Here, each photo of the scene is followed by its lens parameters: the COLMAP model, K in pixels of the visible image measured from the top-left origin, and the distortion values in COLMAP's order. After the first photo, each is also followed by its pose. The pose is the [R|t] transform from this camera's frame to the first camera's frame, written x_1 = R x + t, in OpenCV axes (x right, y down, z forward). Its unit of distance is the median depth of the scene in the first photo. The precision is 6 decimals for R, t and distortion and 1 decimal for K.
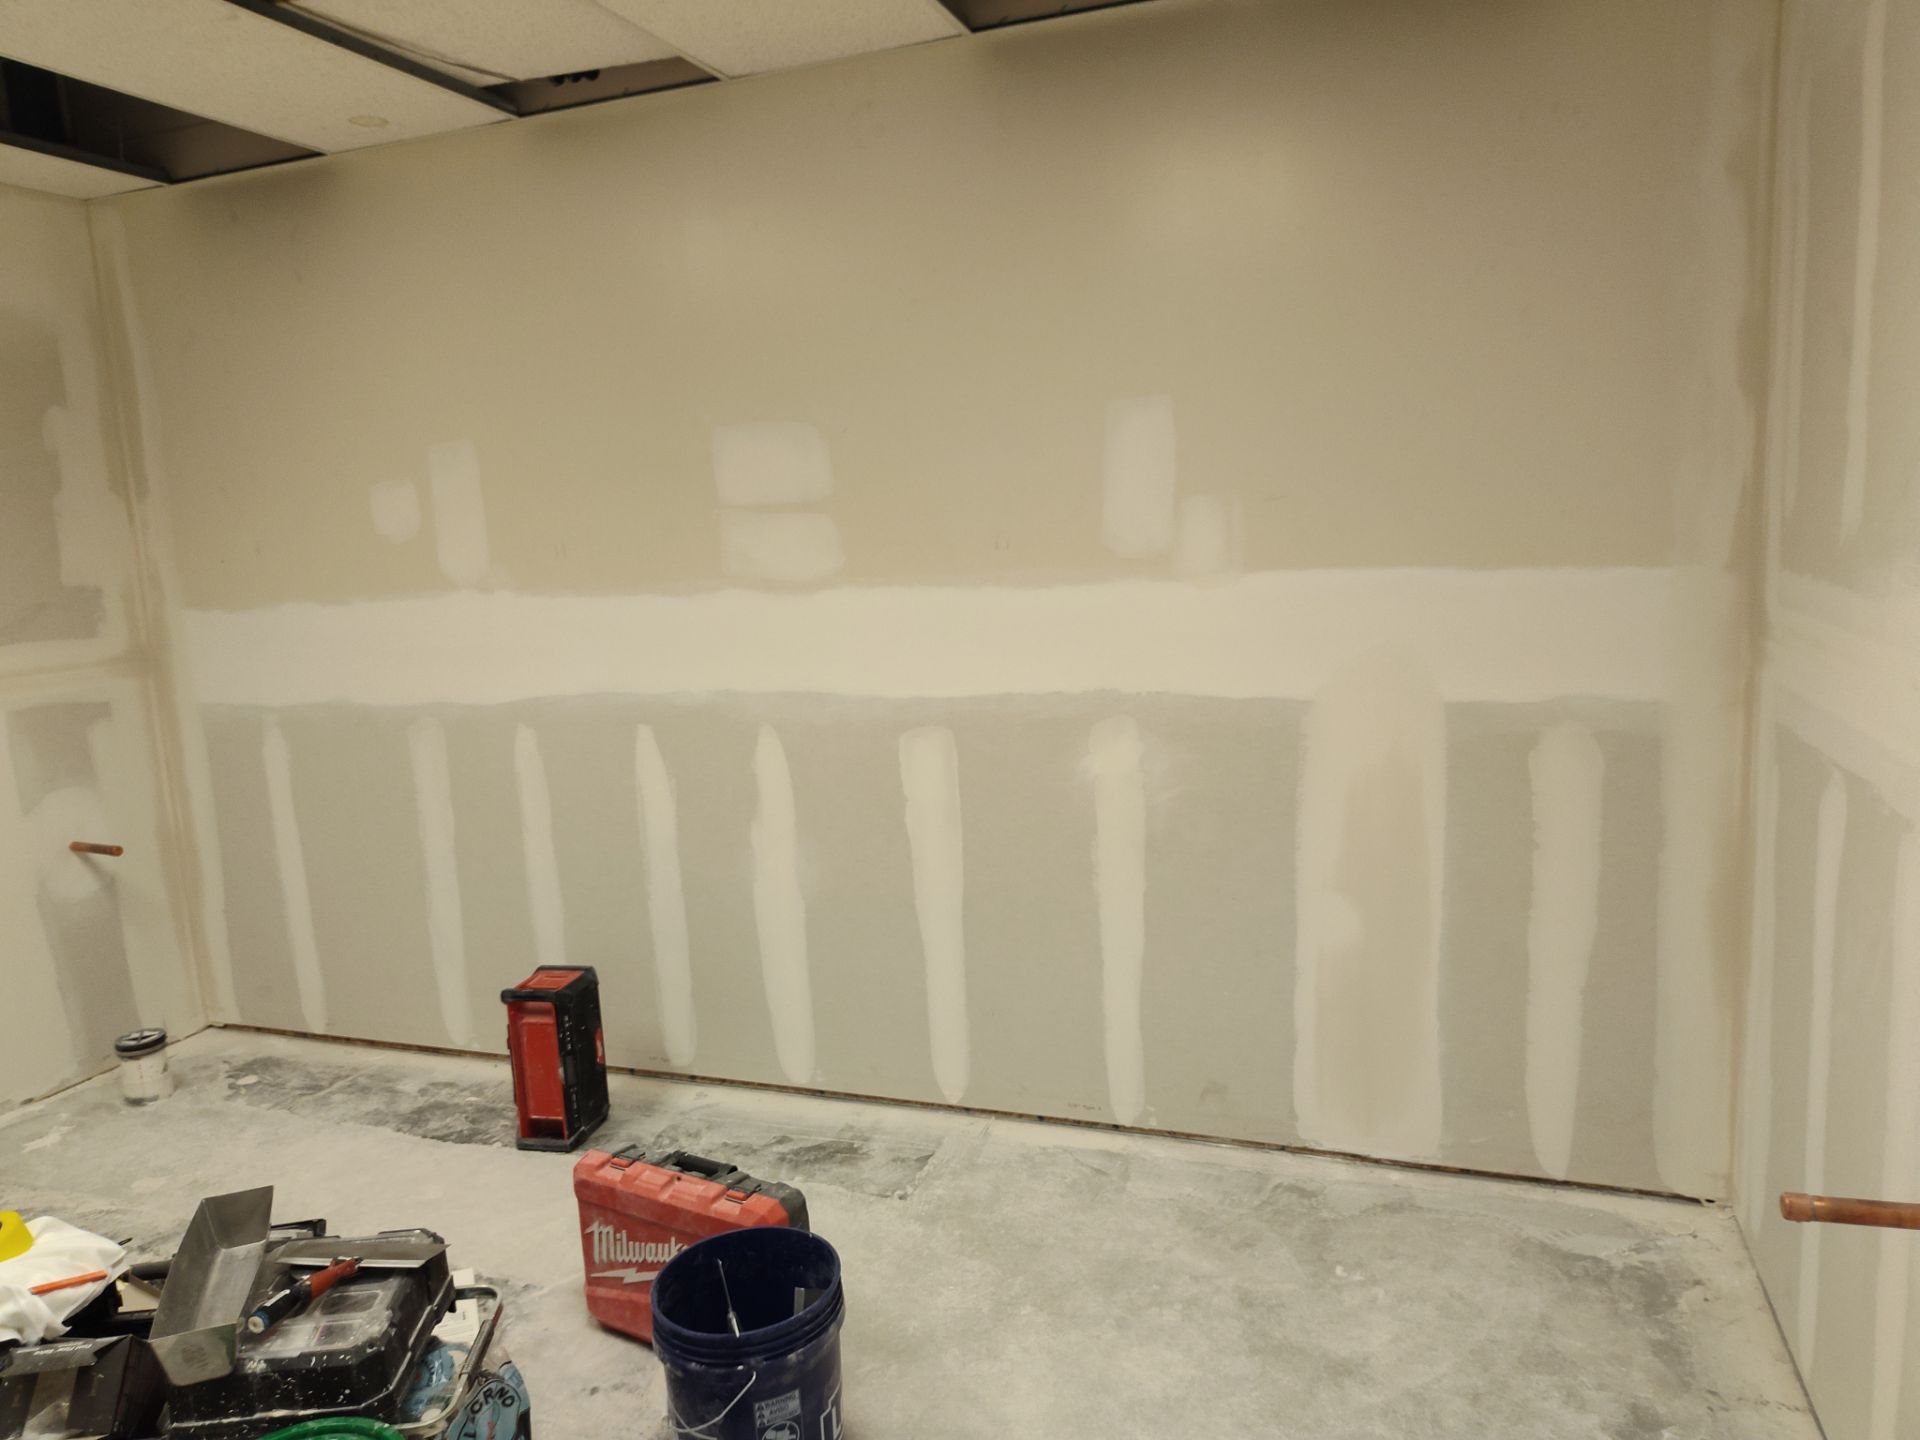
lens RADIAL K [[1310.1, 0, 954.9], [0, 1310.1, 724.9], [0, 0, 1]] dist [0.008923, -0.003855]
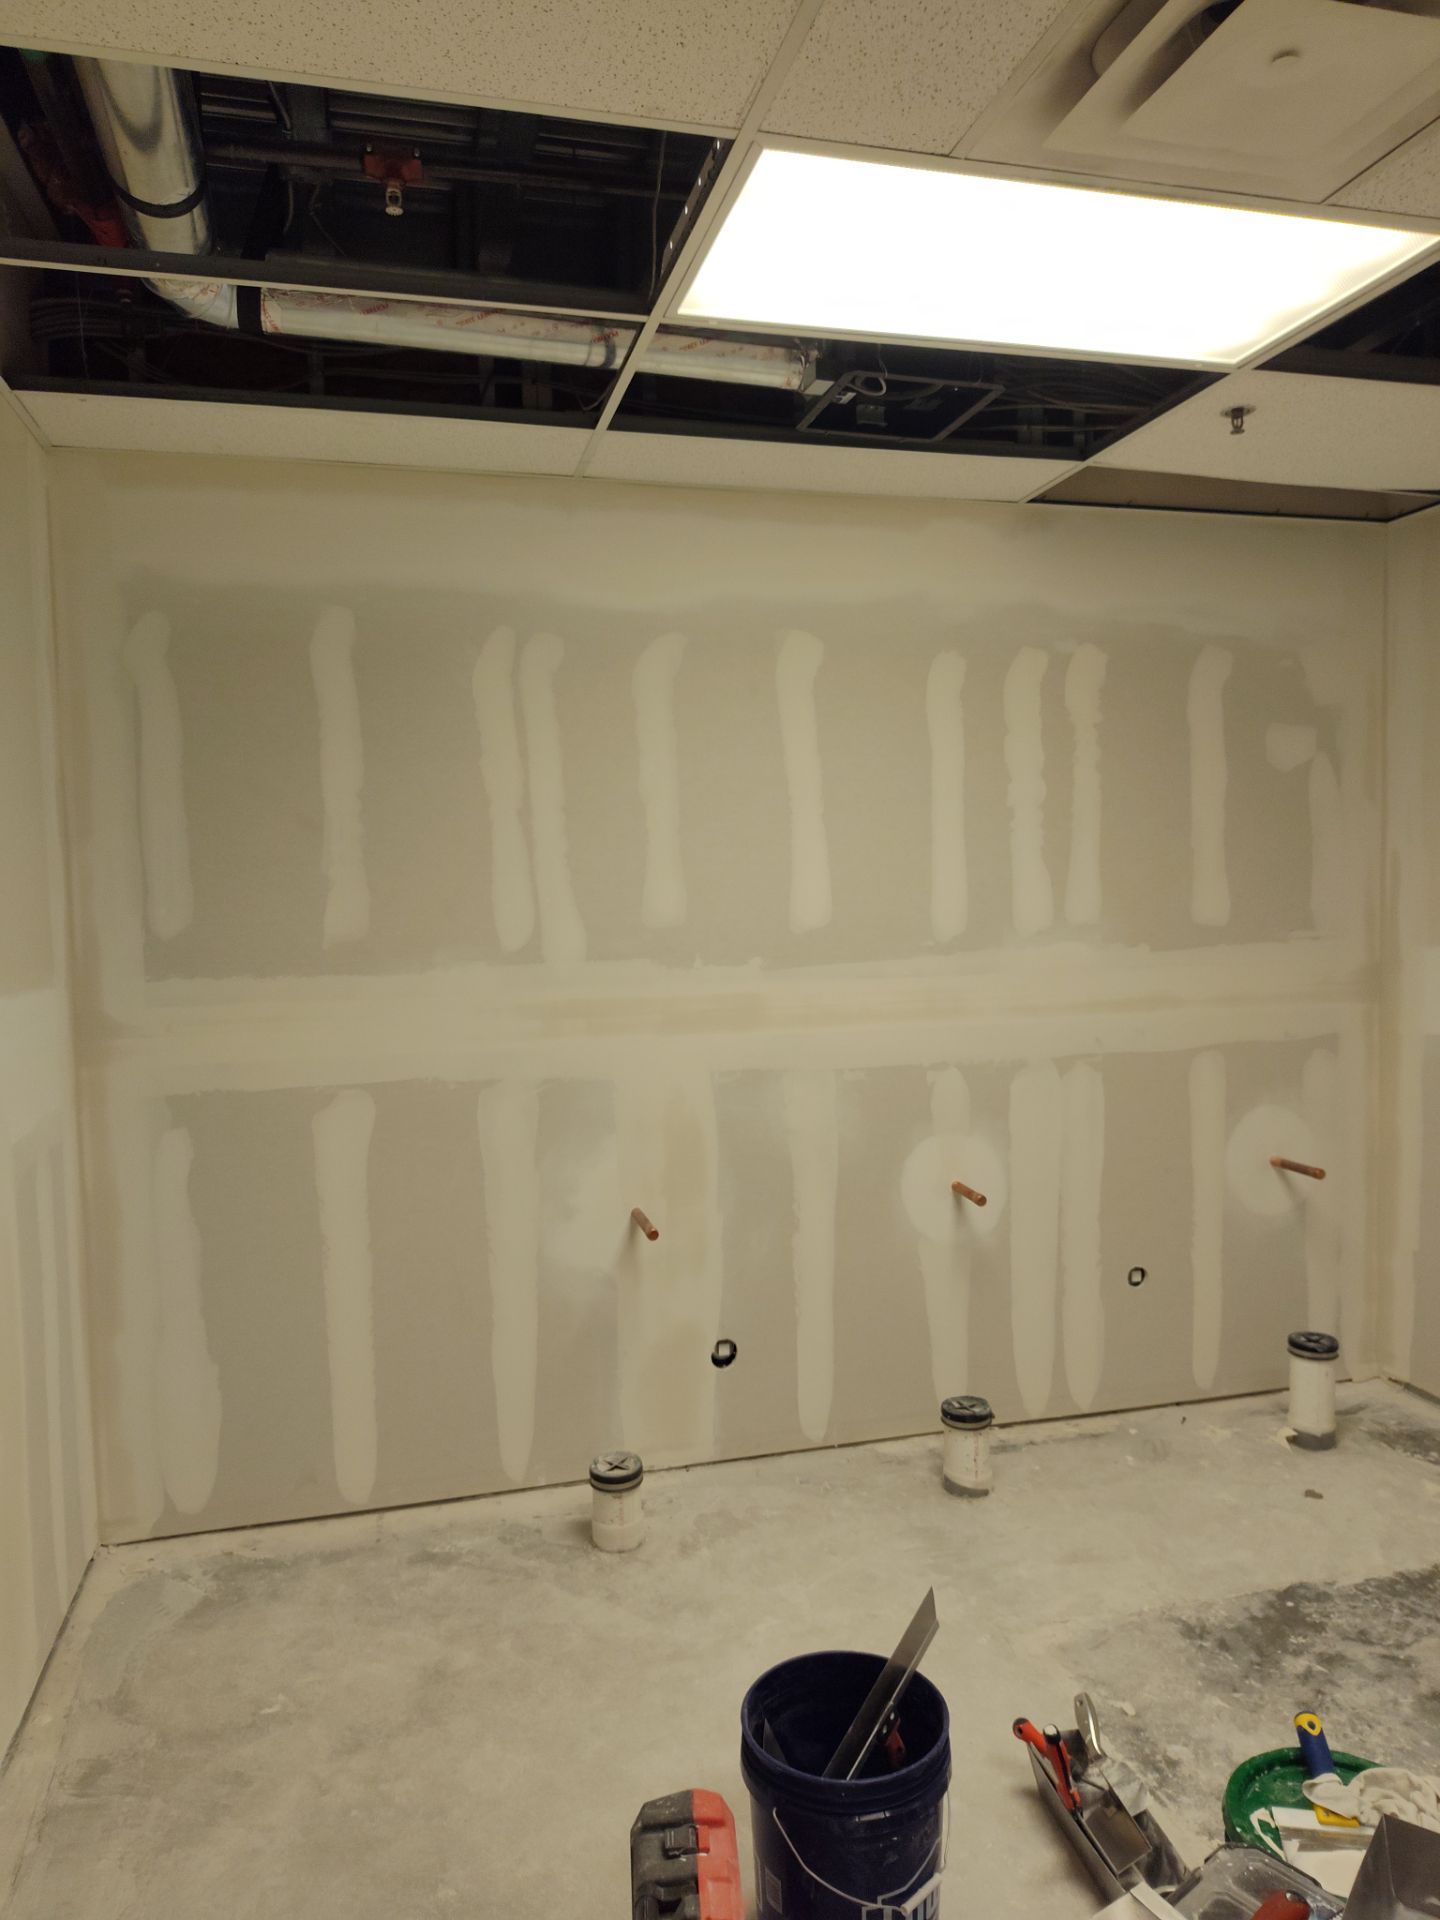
lens RADIAL K [[1310.1, 0, 720.0], [0, 1310.1, 960.0], [0, 0, 1]] dist [0.008923, -0.003855]
pose [[-0.565915, 0.019588, 0.824231, -0.704069], [0.181975, 0.978030, 0.101701, -0.155740], [-0.804131, 0.207543, -0.557046, 1.192084]]
